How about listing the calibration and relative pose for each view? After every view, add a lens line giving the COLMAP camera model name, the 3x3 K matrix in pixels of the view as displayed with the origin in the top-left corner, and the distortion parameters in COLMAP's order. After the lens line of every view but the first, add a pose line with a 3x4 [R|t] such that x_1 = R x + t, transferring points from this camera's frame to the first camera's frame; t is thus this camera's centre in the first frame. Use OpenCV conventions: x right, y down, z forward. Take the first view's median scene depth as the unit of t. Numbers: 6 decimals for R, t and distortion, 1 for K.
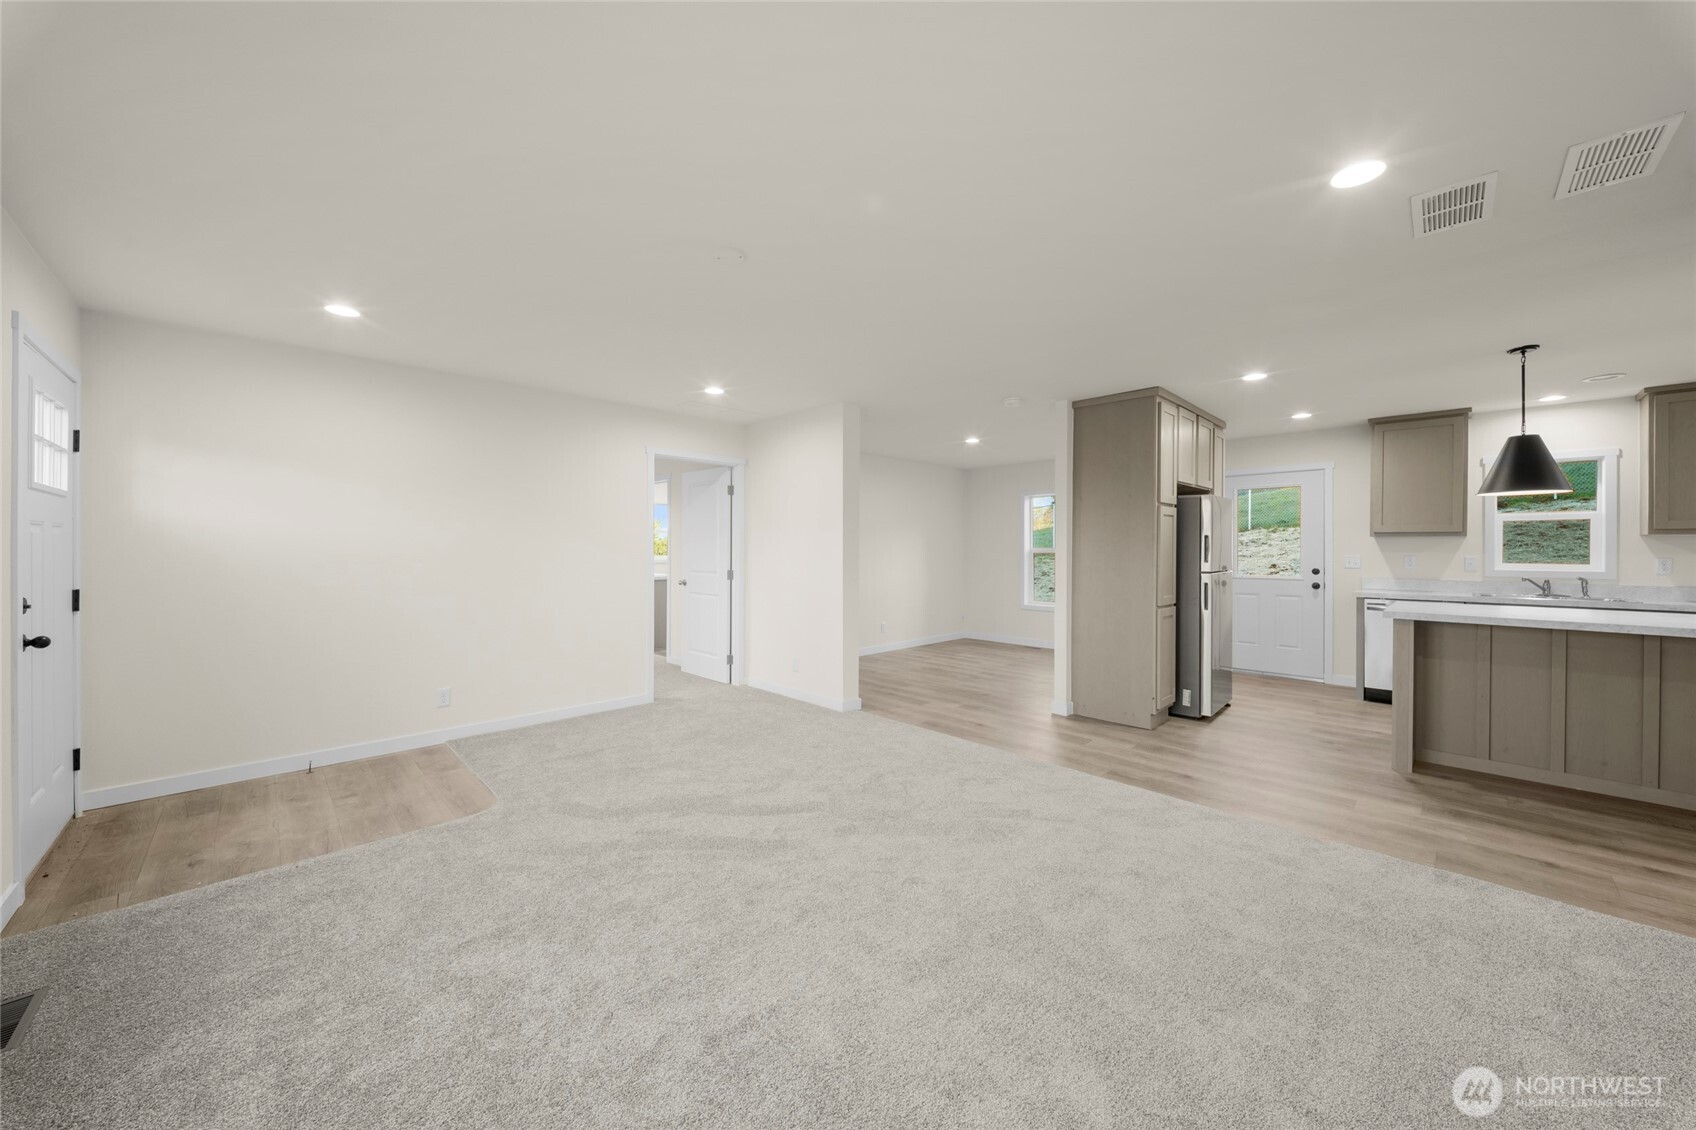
lens RADIAL K [[616.9, 0, 857.0], [0, 616.9, 551.3], [0, 0, 1]] dist [0.001263, -0.000044]
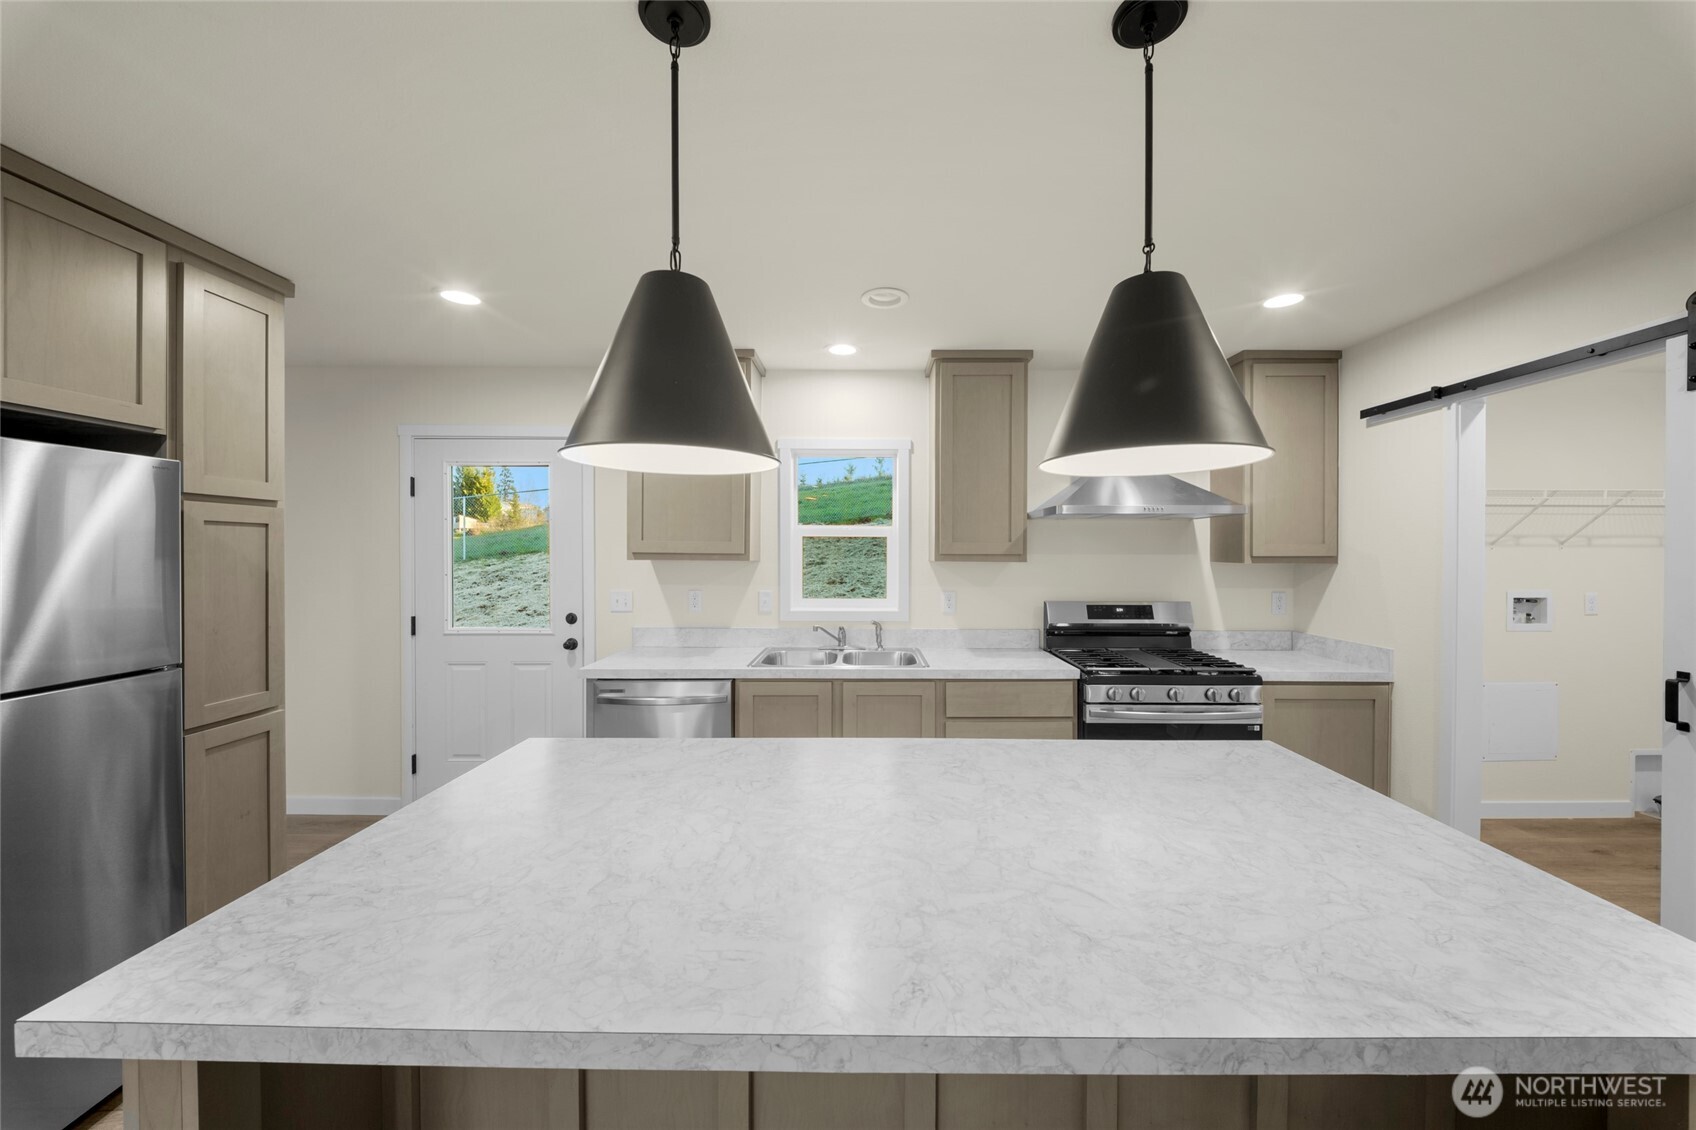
lens RADIAL K [[606.5, 0, 861.6], [0, 606.5, 551.2], [0, 0, 1]] dist [0.000700, -0.000091]
pose [[0.717802, -0.003297, 0.696240, 0.726099], [0.001683, 0.999994, 0.003000, -0.040252], [-0.696245, -0.000982, 0.717803, 0.552531]]
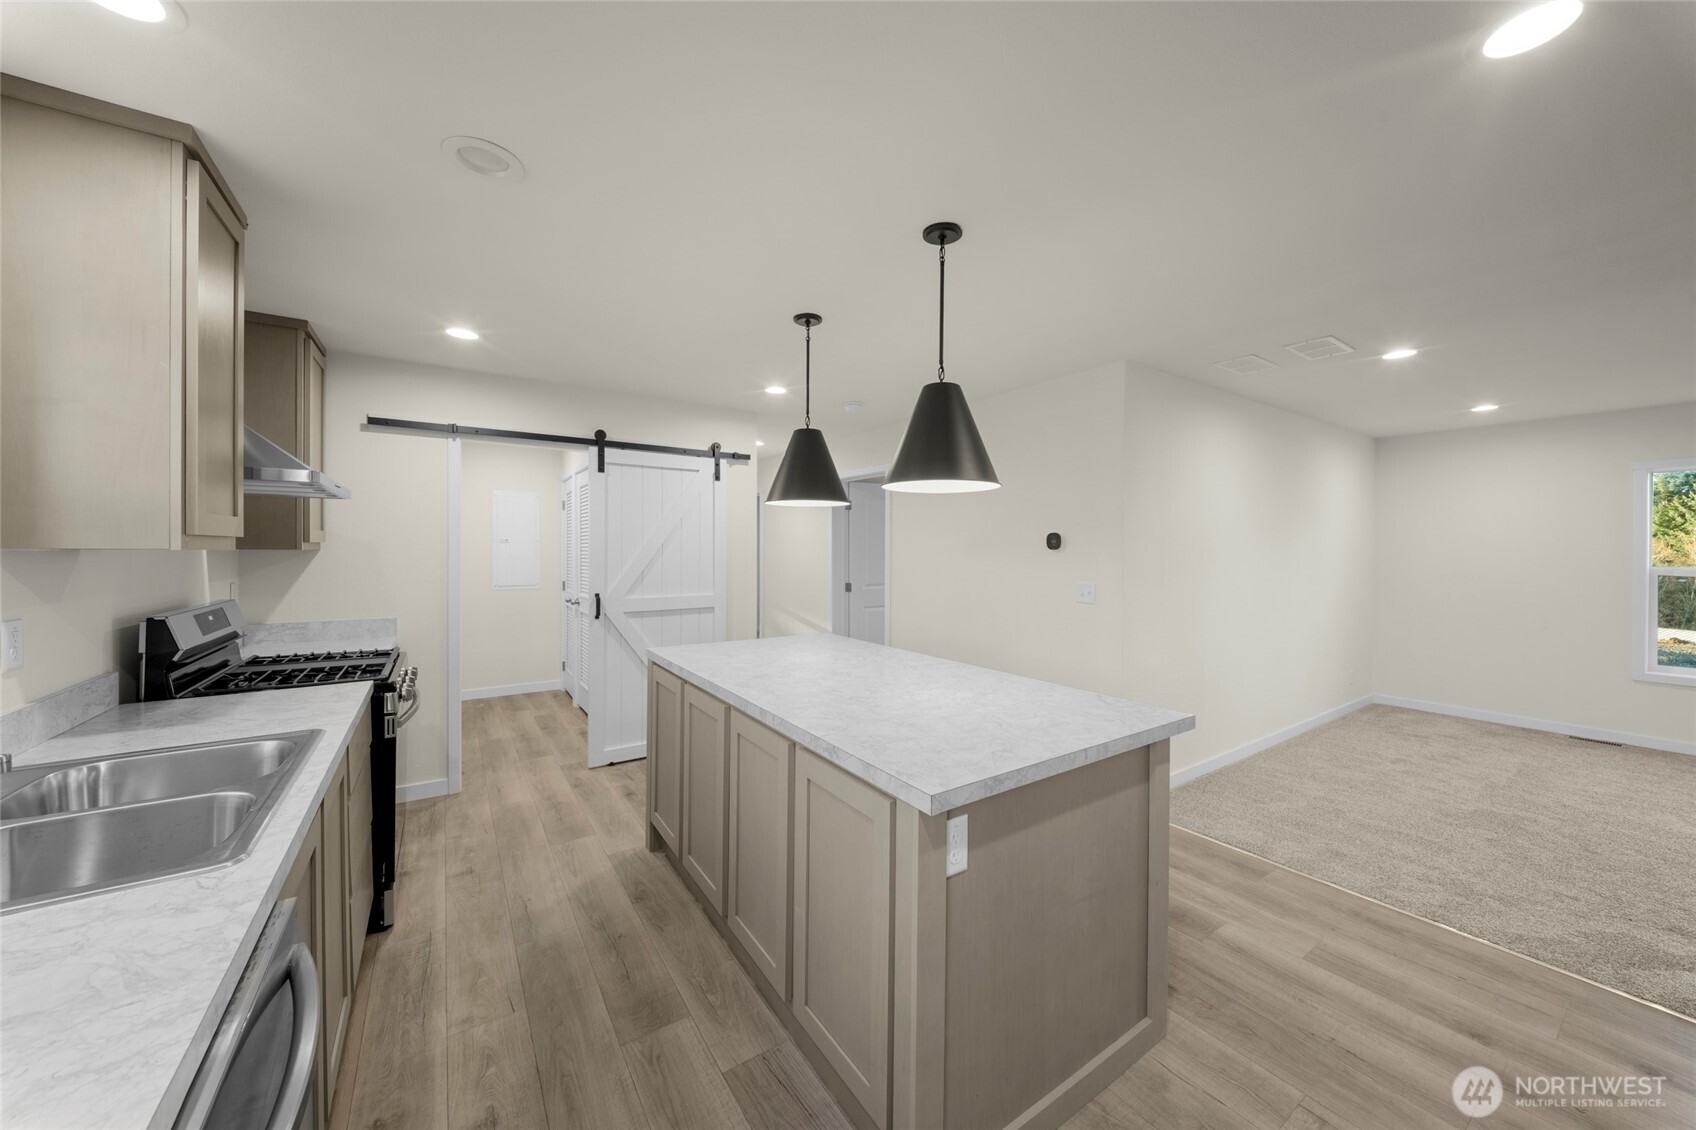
lens RADIAL K [[596.4, 0, 851.3], [0, 596.4, 544.4], [0, 0, 1]] dist [-0.007698, -0.000149]
pose [[-0.979518, -0.008377, 0.201181, 0.822364], [-0.009459, 0.999946, -0.004417, -0.032833], [-0.201133, -0.006229, -0.979544, 1.231951]]
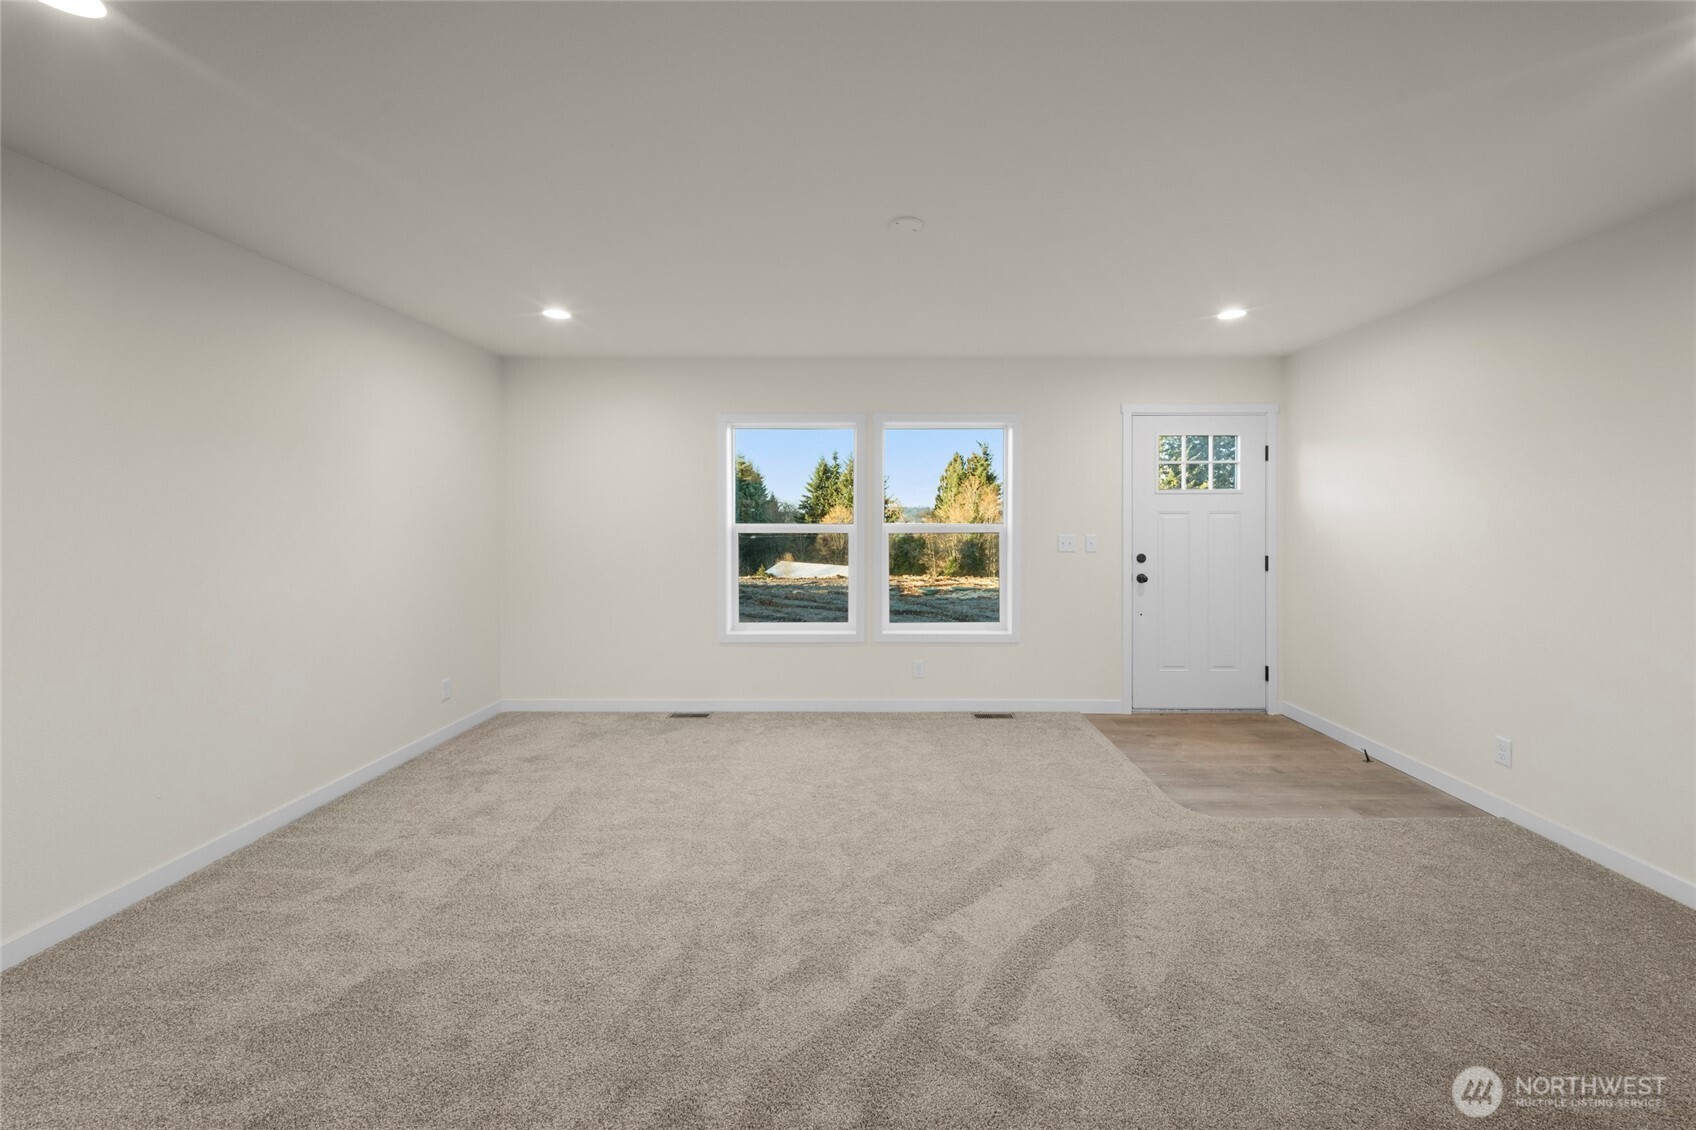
lens RADIAL K [[606.5, 0, 861.6], [0, 606.5, 551.2], [0, 0, 1]] dist [0.000700, -0.000091]
pose [[-0.731499, 0.033444, -0.681022, 0.249416], [0.003997, 0.998990, 0.044766, -0.011696], [0.681831, 0.030024, -0.730894, 0.872344]]
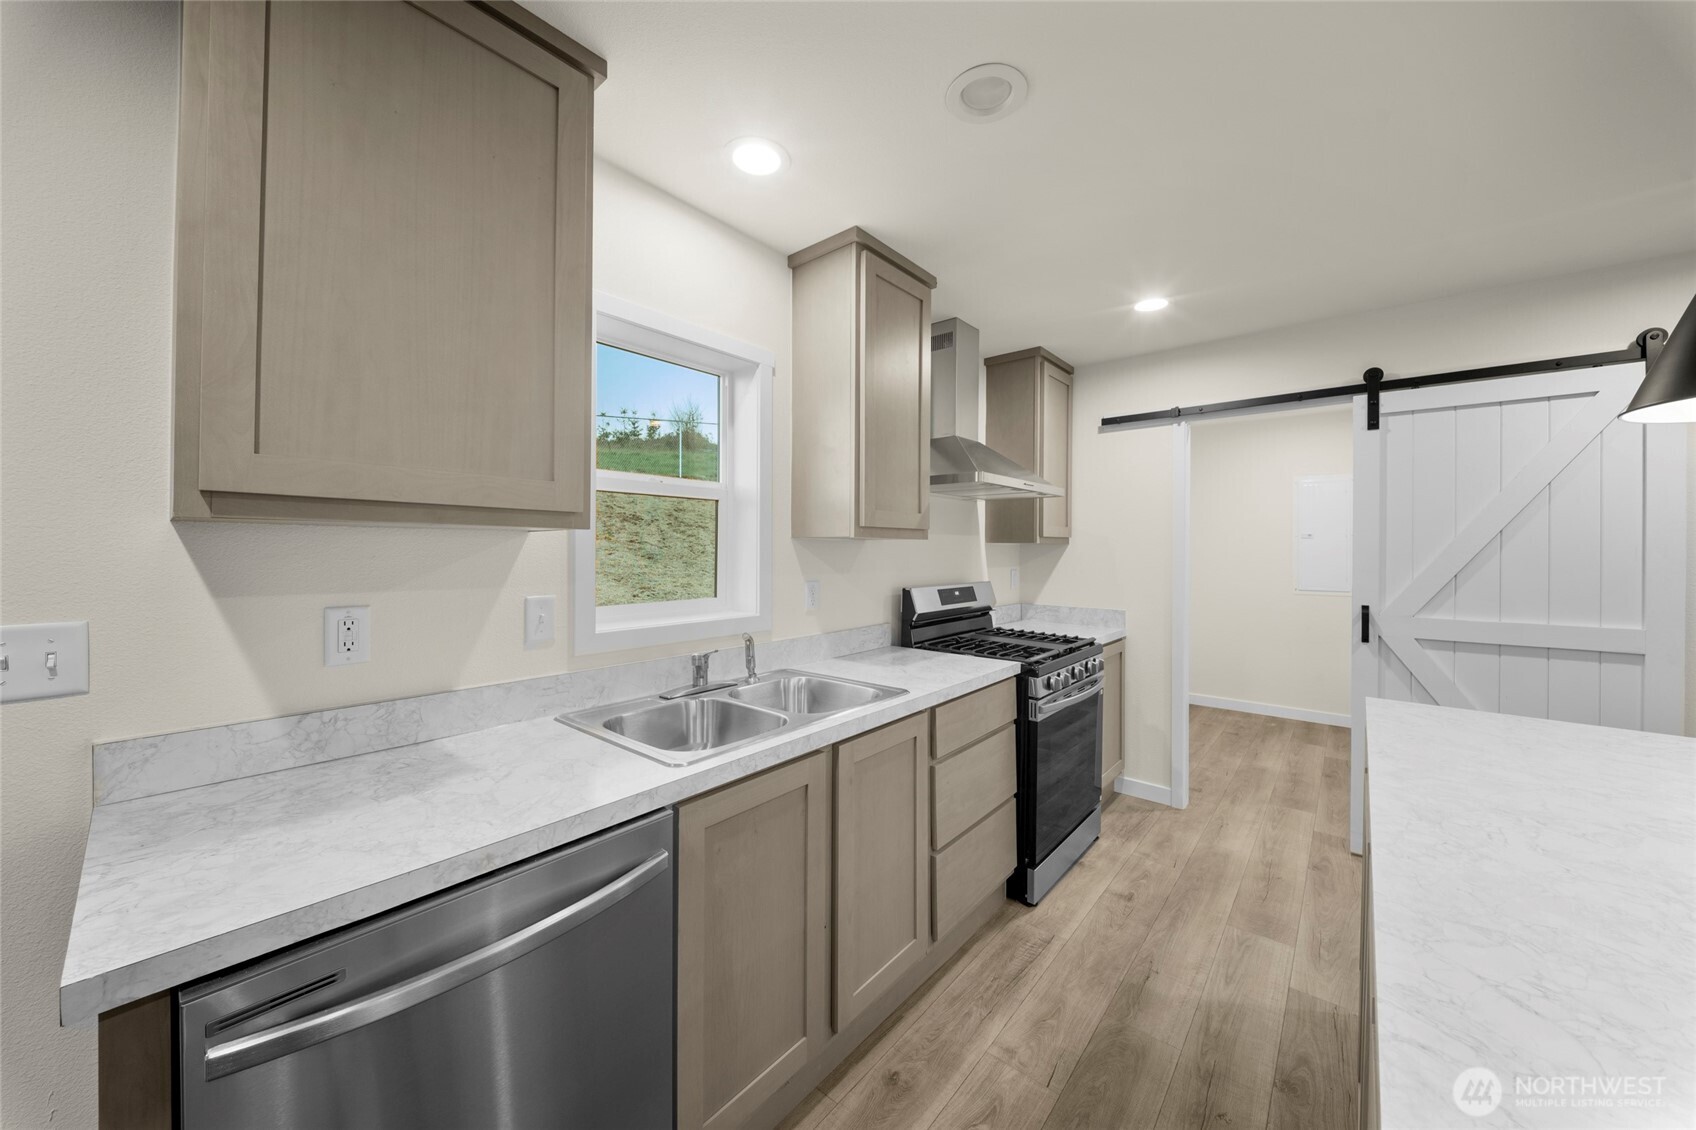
lens RADIAL K [[601.1, 0, 869.7], [0, 601.1, 548.8], [0, 0, 1]] dist [-0.000961, -0.000242]
pose [[-0.080405, -0.006840, 0.996739, 0.796585], [-0.004757, 0.999968, 0.006478, -0.020696], [-0.996751, -0.004220, -0.080435, 1.006870]]
